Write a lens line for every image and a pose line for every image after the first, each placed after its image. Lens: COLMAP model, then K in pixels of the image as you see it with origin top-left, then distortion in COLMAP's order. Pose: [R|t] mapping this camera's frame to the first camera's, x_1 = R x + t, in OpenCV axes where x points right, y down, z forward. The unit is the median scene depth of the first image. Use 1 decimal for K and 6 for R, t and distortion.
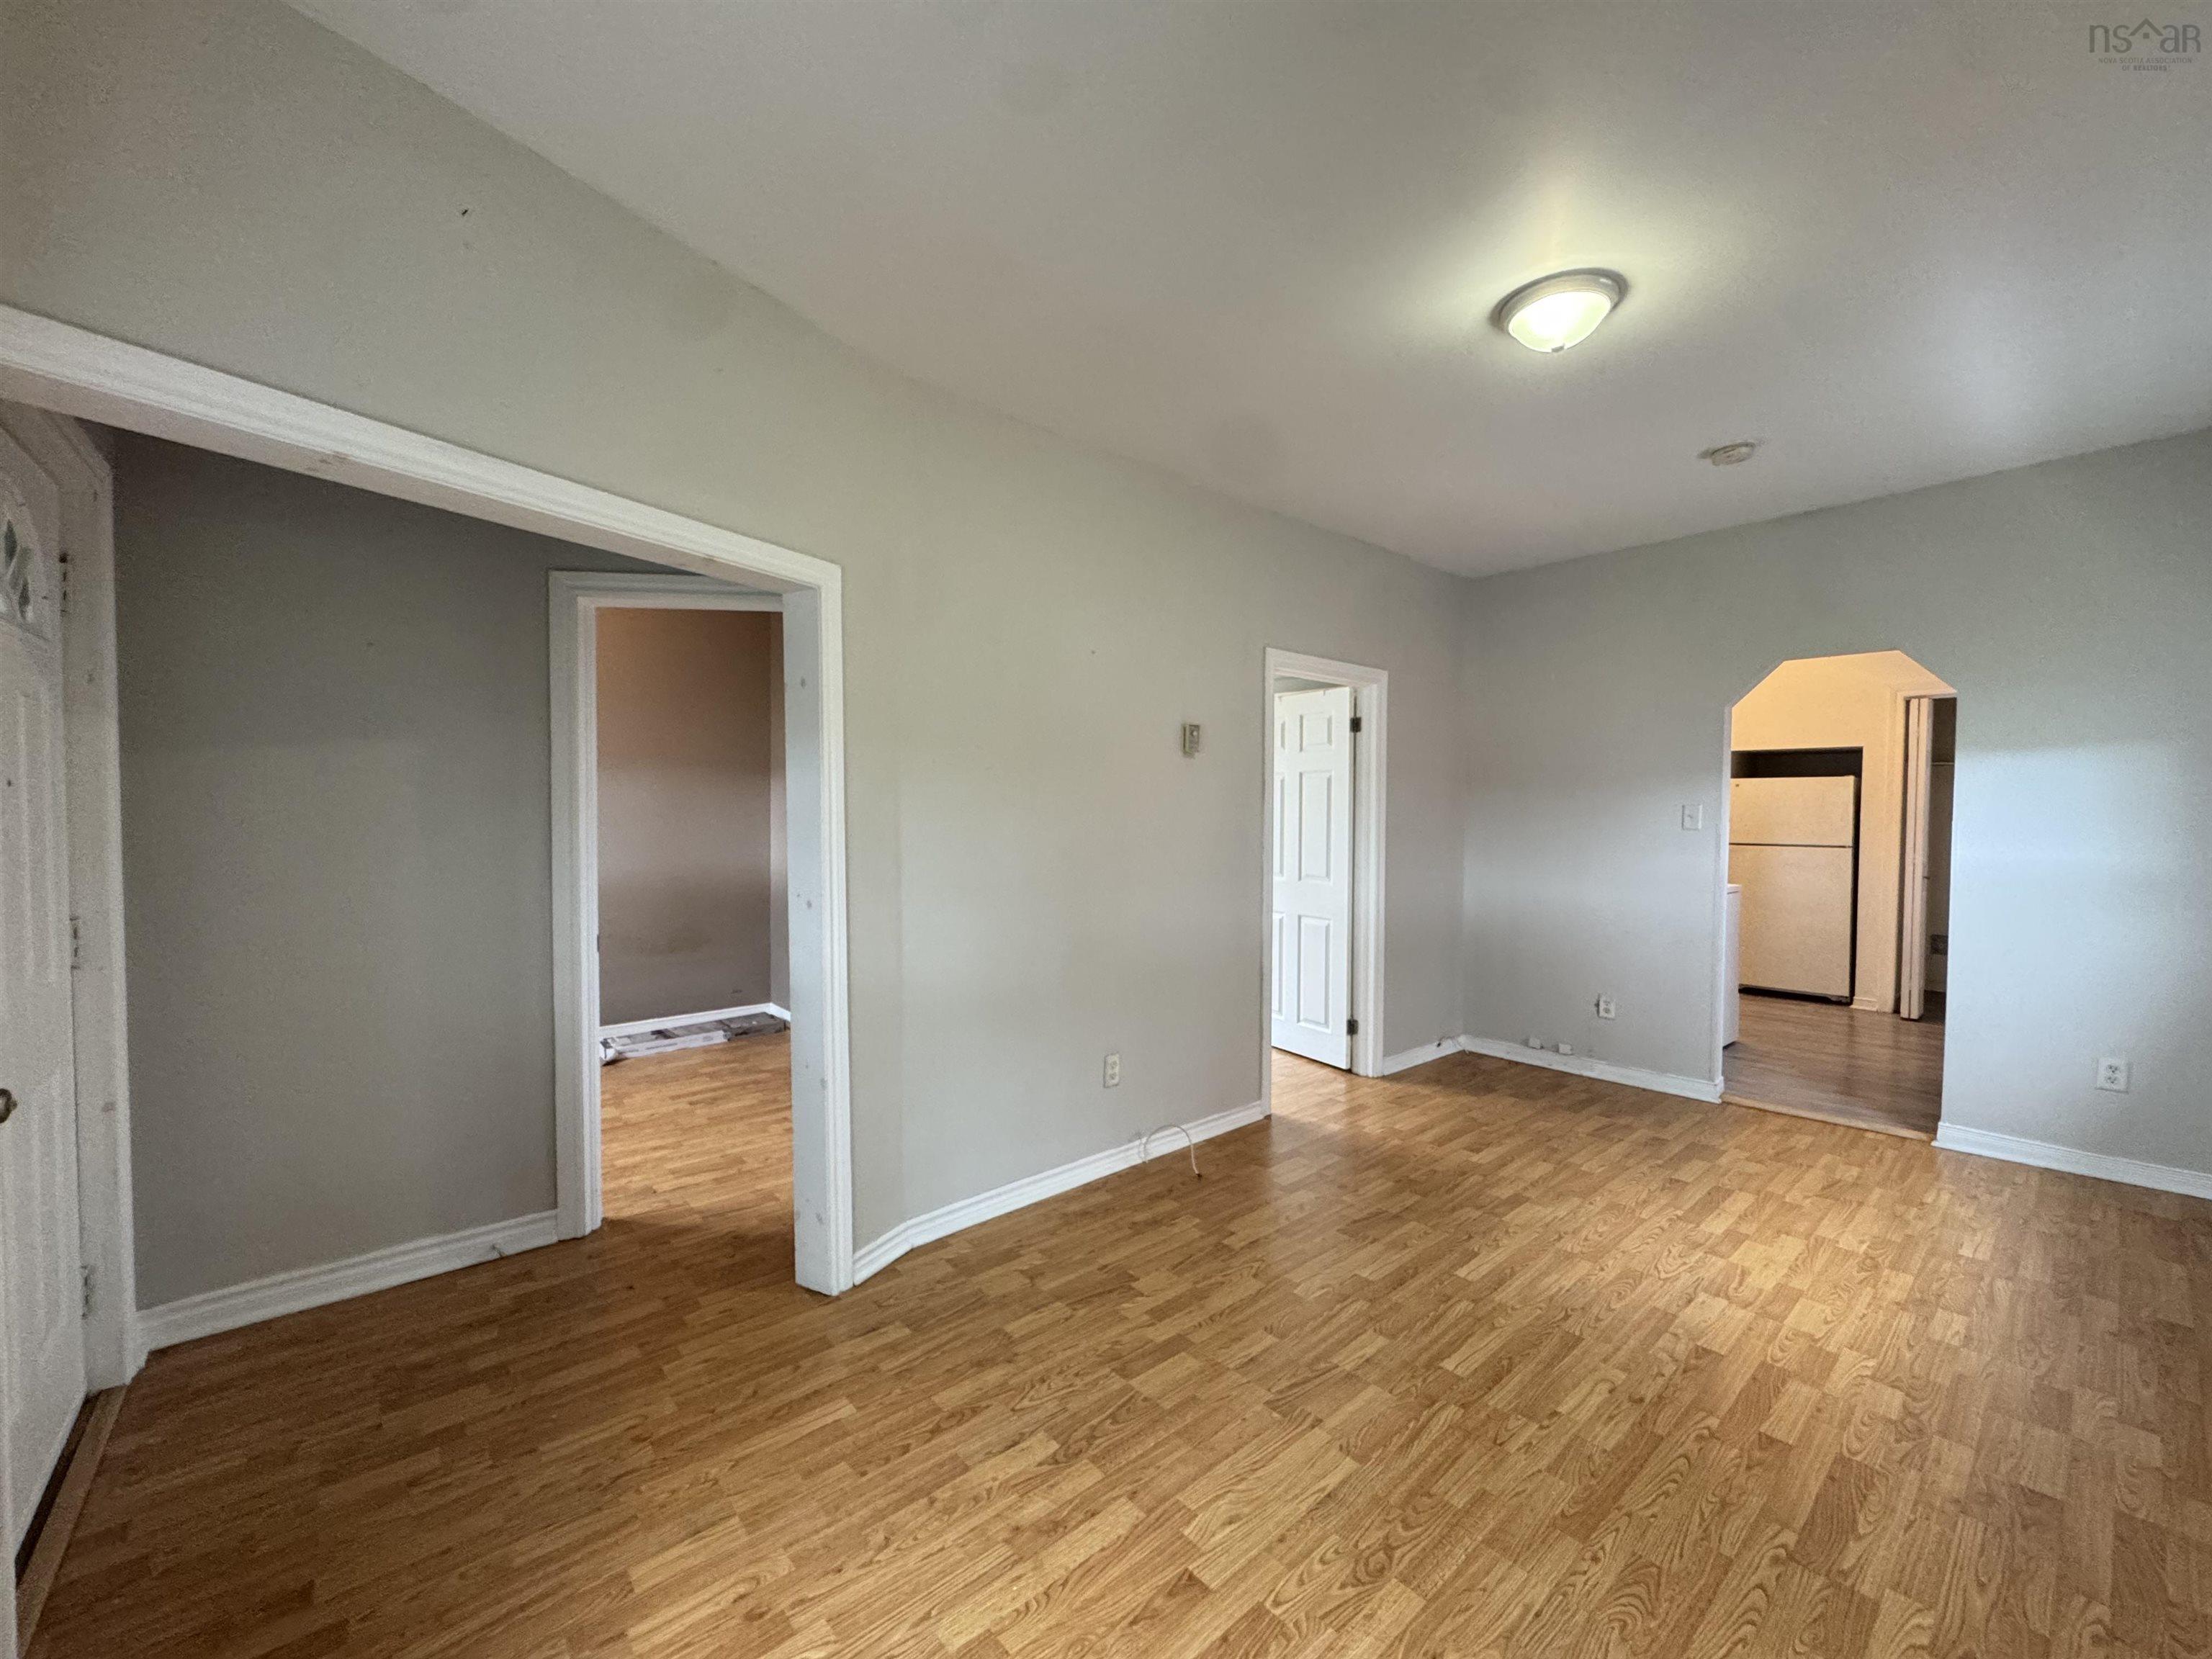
lens RADIAL K [[884.5, 0, 1104.1], [0, 884.5, 827.8], [0, 0, 1]] dist [-0.000481, -0.000118]
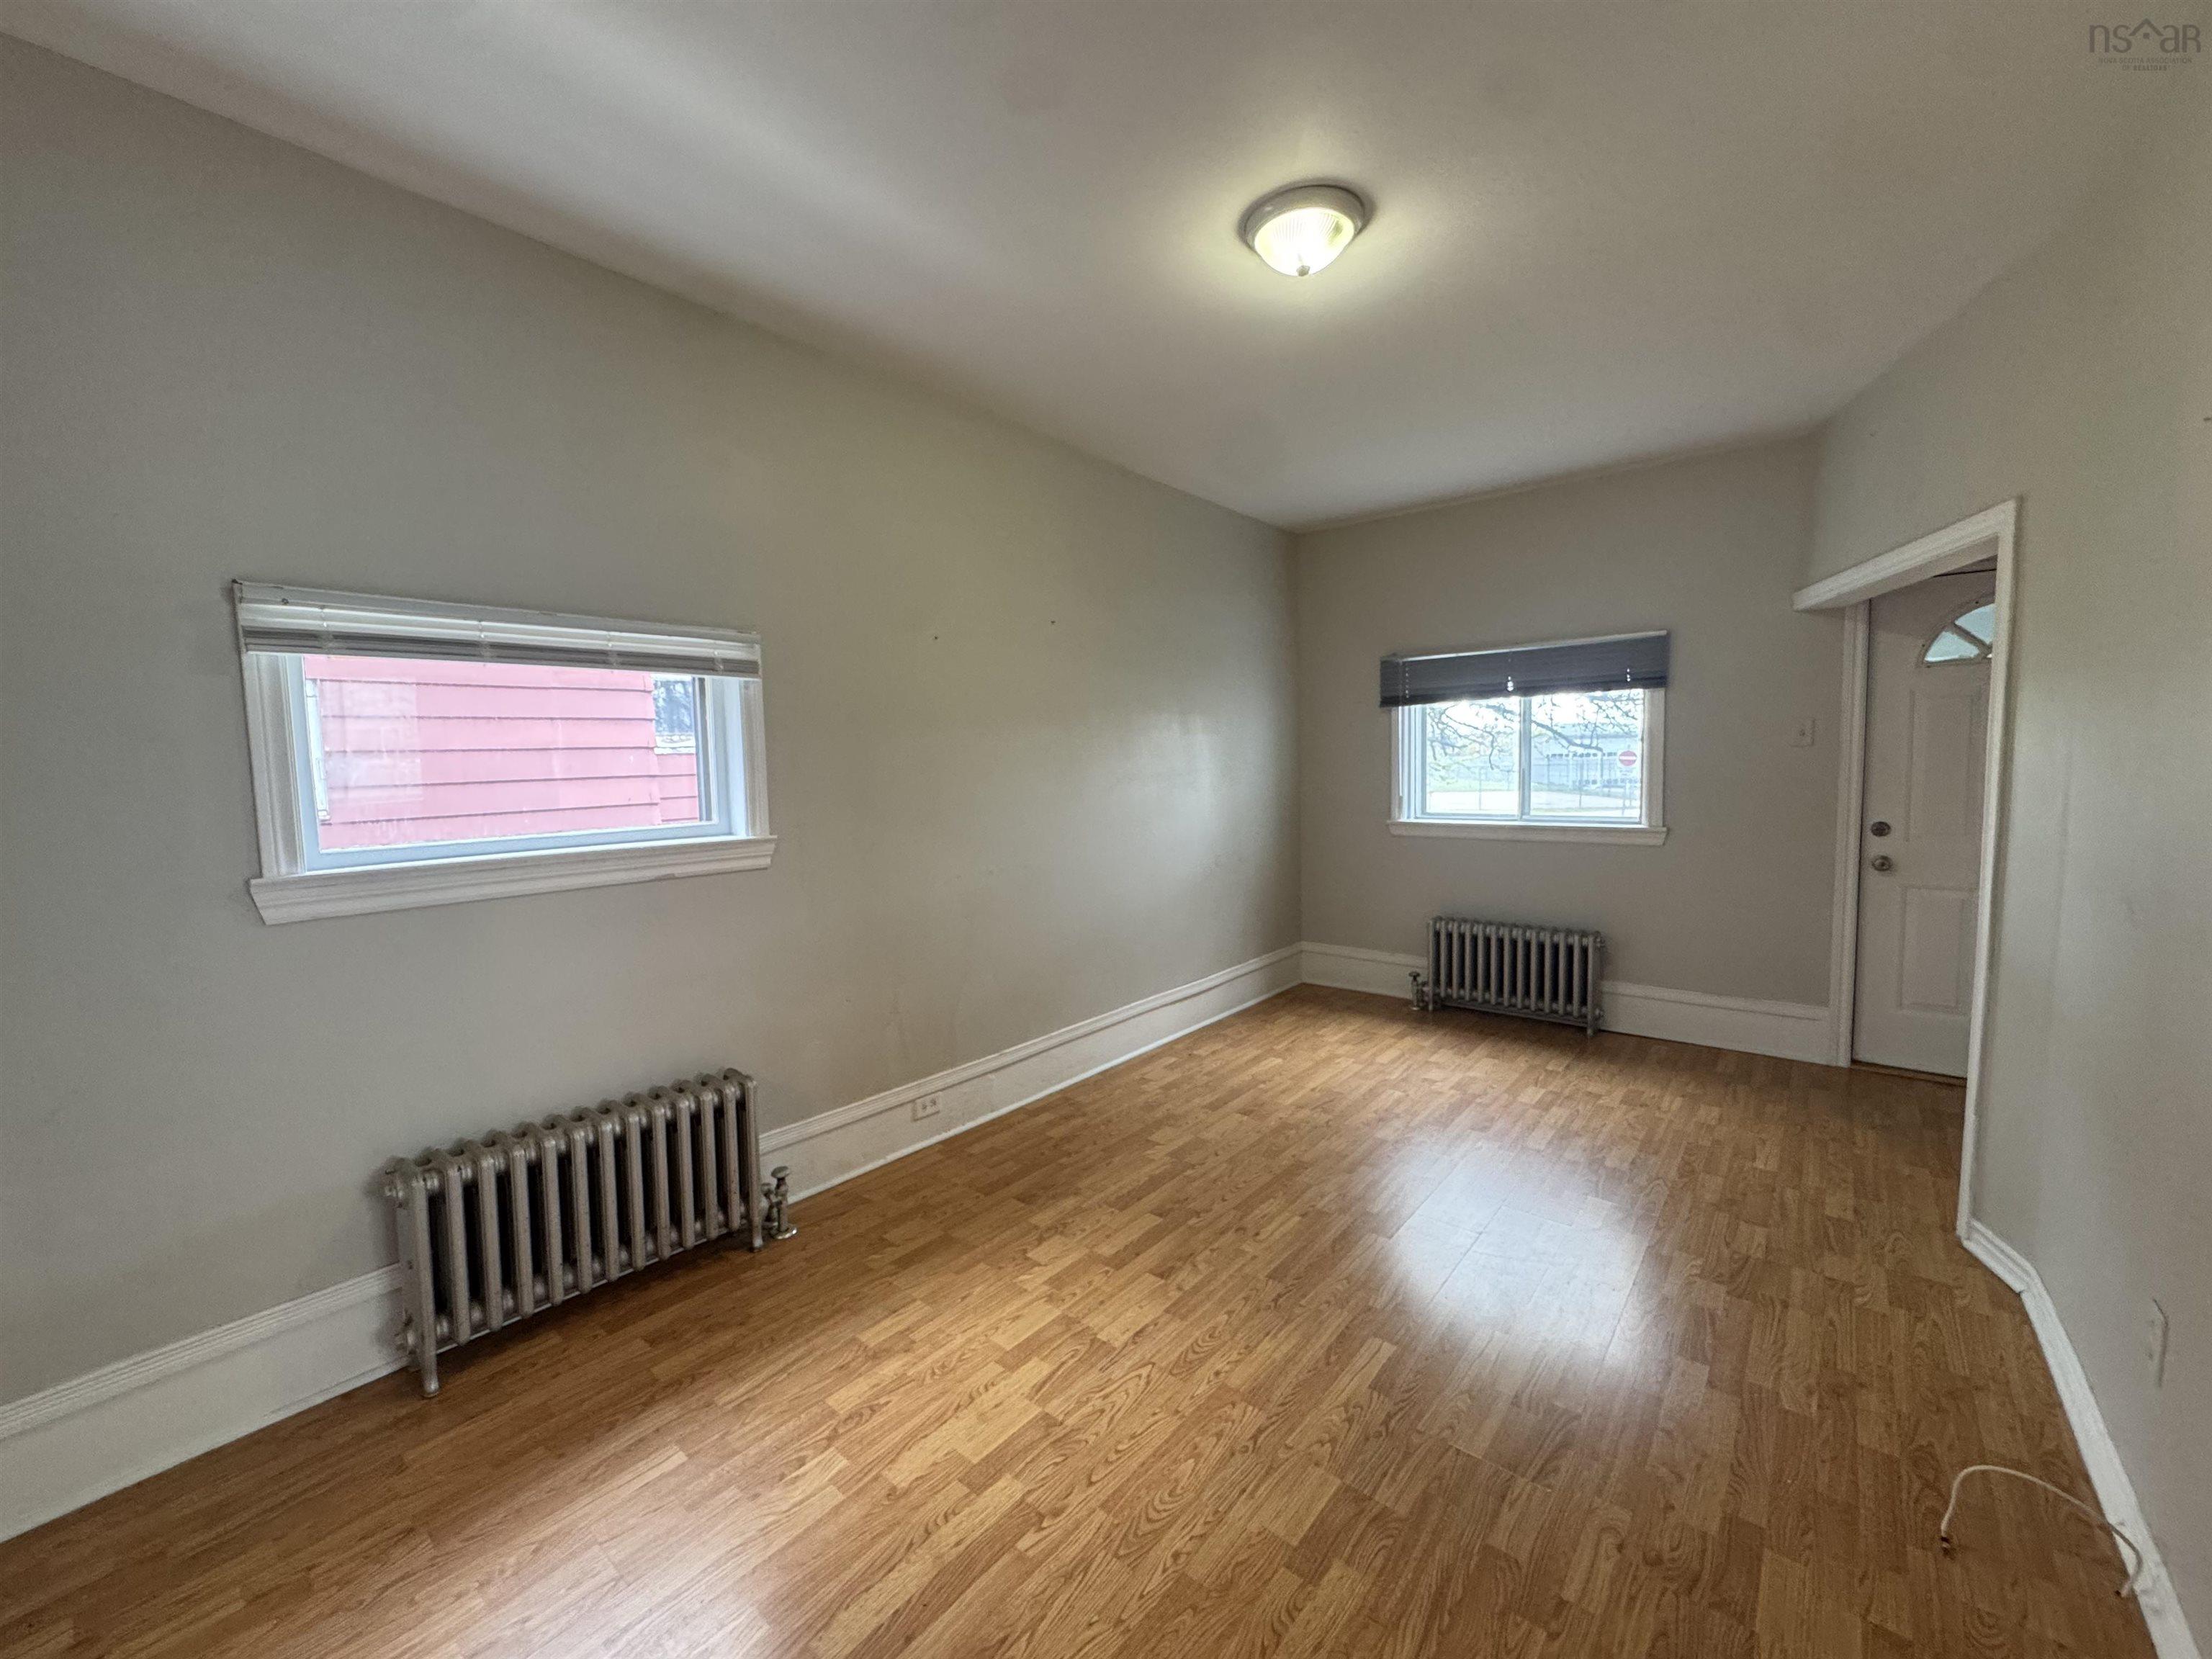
lens RADIAL K [[884.5, 0, 1104.1], [0, 884.5, 827.8], [0, 0, 1]] dist [-0.000481, -0.000118]
pose [[-0.986218, 0.029455, -0.162809, 0.836748], [0.012084, 0.994221, 0.106673, -0.059031], [0.165010, 0.103236, -0.980874, 1.829953]]
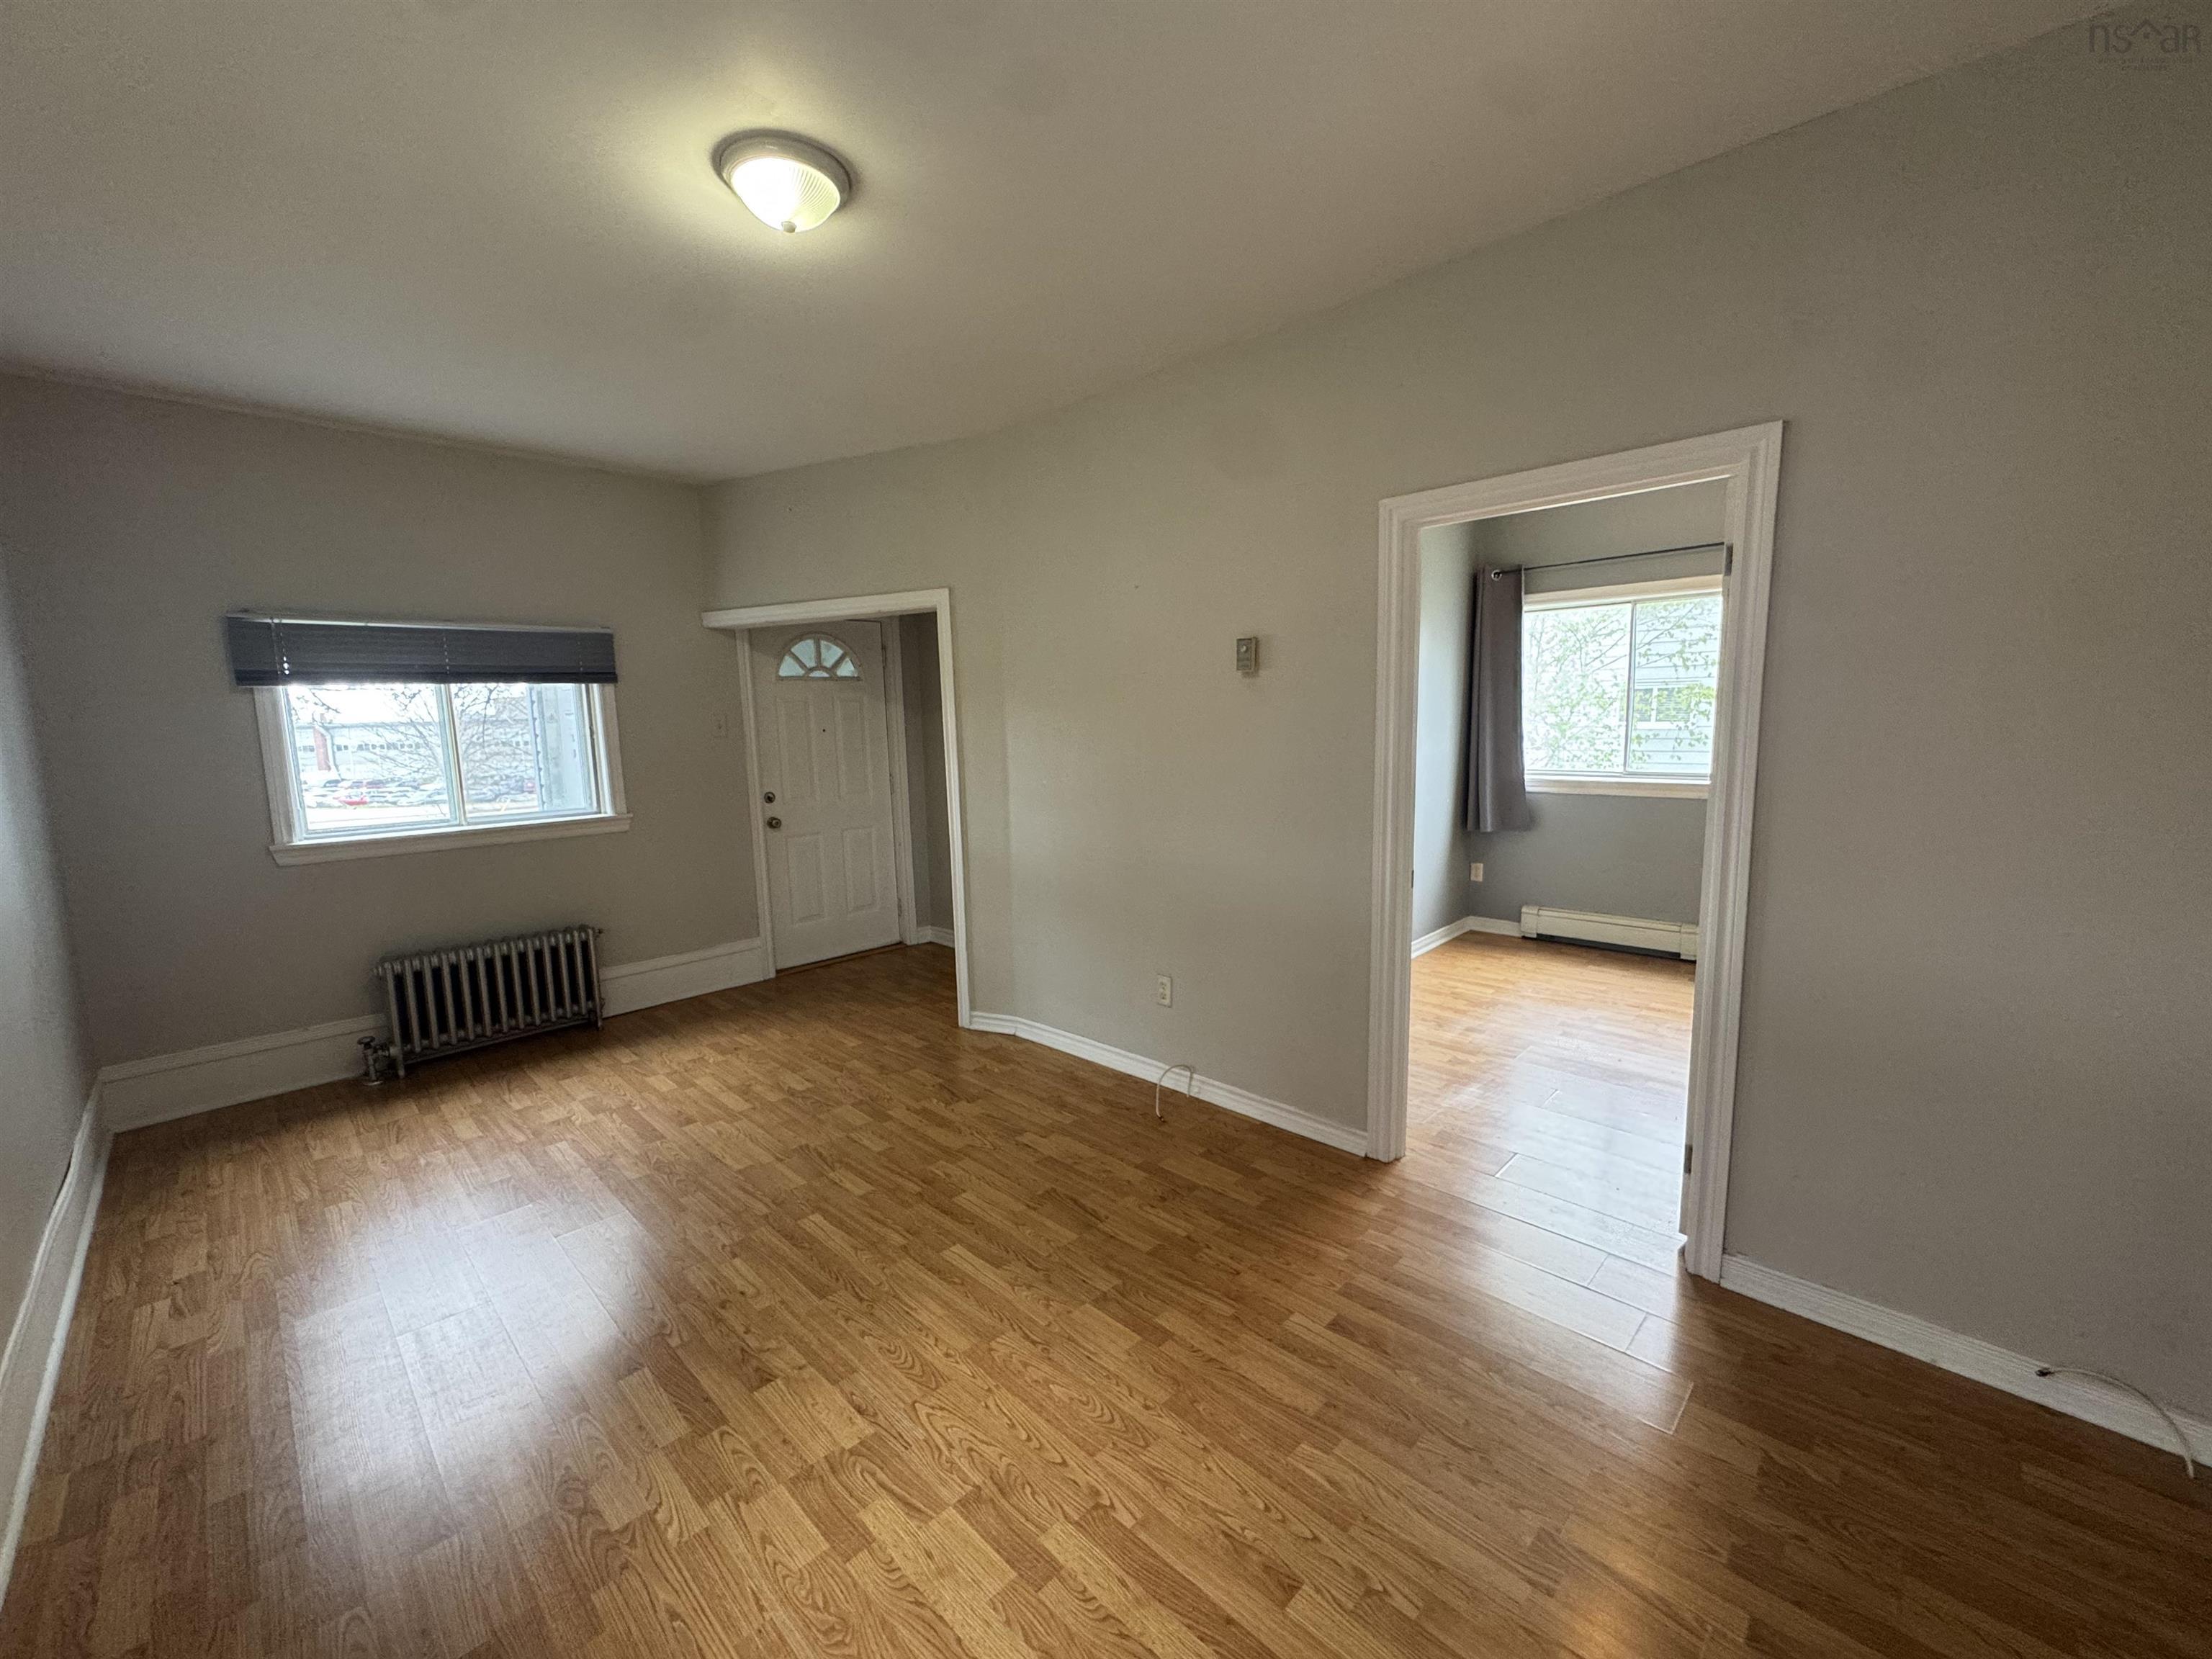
lens RADIAL K [[884.5, 0, 1104.1], [0, 884.5, 827.8], [0, 0, 1]] dist [-0.000481, -0.000118]
pose [[0.082248, 0.115318, -0.989918, 1.391985], [-0.002507, 0.993304, 0.115504, -0.049507], [0.996609, -0.007019, 0.081986, 1.166316]]
